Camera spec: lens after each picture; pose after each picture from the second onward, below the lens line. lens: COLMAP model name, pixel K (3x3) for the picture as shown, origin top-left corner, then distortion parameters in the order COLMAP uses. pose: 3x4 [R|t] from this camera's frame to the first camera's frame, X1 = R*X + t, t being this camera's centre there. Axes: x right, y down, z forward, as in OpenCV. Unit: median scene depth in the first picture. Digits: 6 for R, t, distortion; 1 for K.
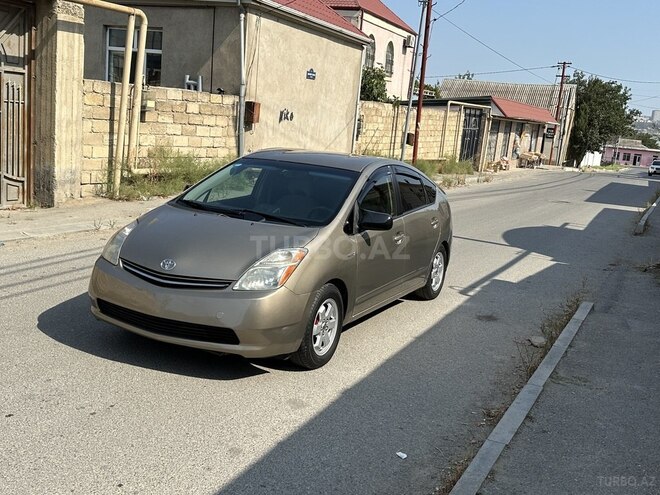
lens RADIAL K [[716.4, 0, 328.2], [0, 716.4, 240.0], [0, 0, 1]] dist [0.221712, -0.540535]
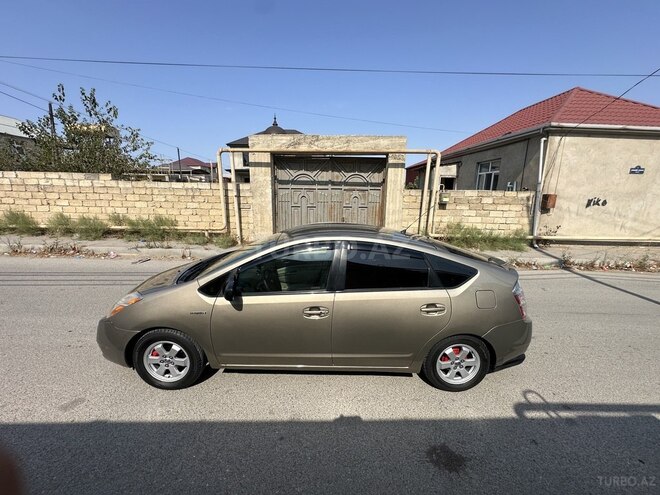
lens RADIAL K [[264.3, 0, 329.0], [0, 264.3, 245.8], [0, 0, 1]] dist [0.000625, 0.000155]
pose [[0.459722, 0.095177, -0.882948, 0.197702], [-0.130361, 0.990703, 0.038918, -0.052010], [0.878443, 0.097210, 0.467855, 0.389901]]
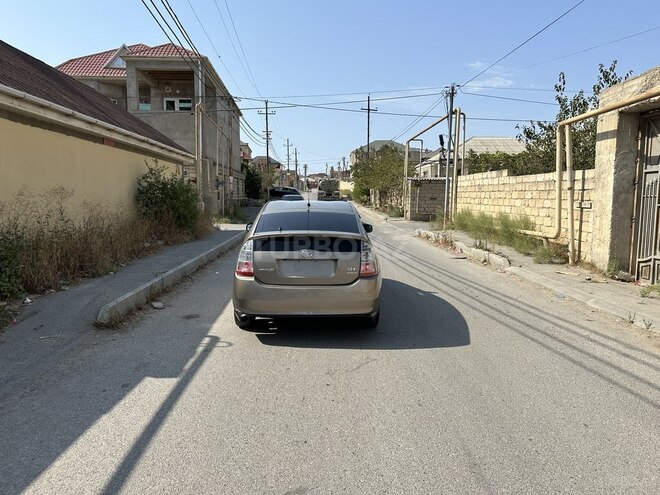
lens RADIAL K [[488.7, 0, 329.2], [0, 488.7, 249.1], [0, 0, 1]] dist [0.102332, -0.149592]
pose [[-0.881689, -0.042763, -0.469890, 0.221755], [-0.160794, 0.963503, 0.214024, -0.125846], [0.443588, 0.264258, -0.856386, 0.964563]]
